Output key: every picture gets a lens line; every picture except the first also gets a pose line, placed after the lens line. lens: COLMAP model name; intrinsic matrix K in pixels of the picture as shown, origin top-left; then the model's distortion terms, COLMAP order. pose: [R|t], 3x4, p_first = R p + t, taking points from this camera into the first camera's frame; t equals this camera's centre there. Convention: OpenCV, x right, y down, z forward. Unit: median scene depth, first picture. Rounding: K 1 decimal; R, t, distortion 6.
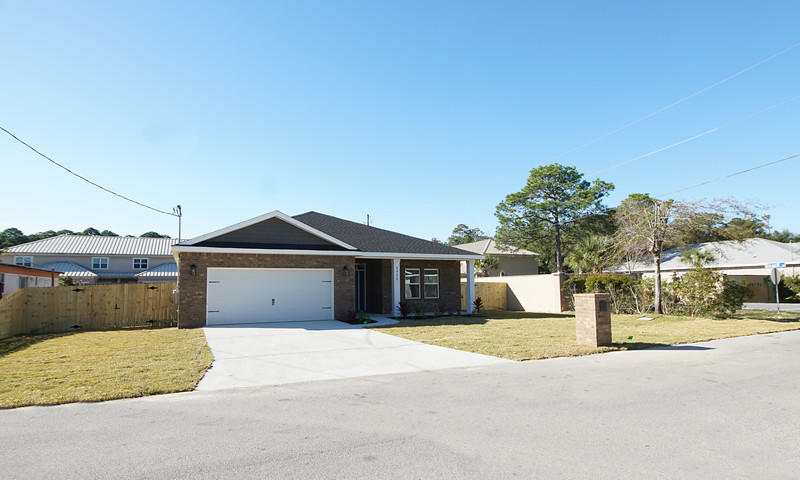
lens RADIAL K [[421.2, 0, 398.7], [0, 421.2, 254.4], [0, 0, 1]] dist [0.033740, -0.000092]
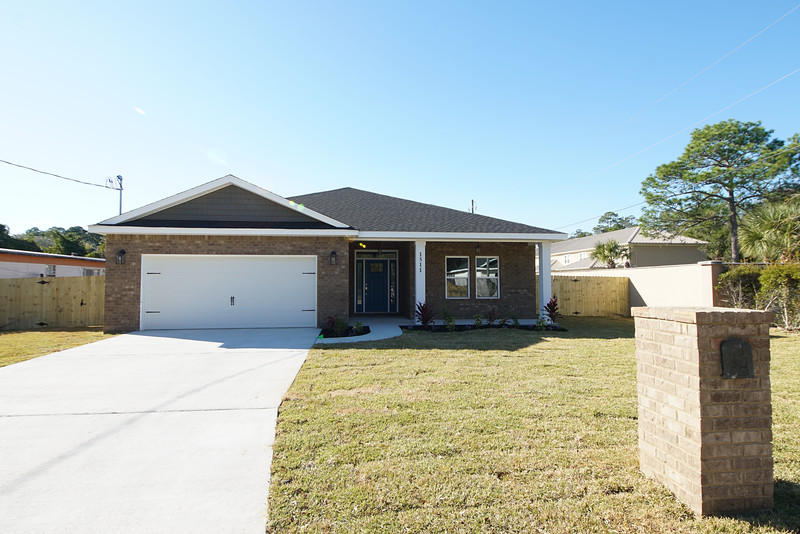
lens RADIAL K [[428.9, 0, 394.0], [0, 428.9, 261.8], [0, 0, 1]] dist [0.033783, -0.033532]
pose [[0.949753, -0.007722, -0.312906, 0.147805], [0.016932, 0.999499, 0.026728, 0.021439], [0.312543, -0.030683, 0.949408, 0.277284]]
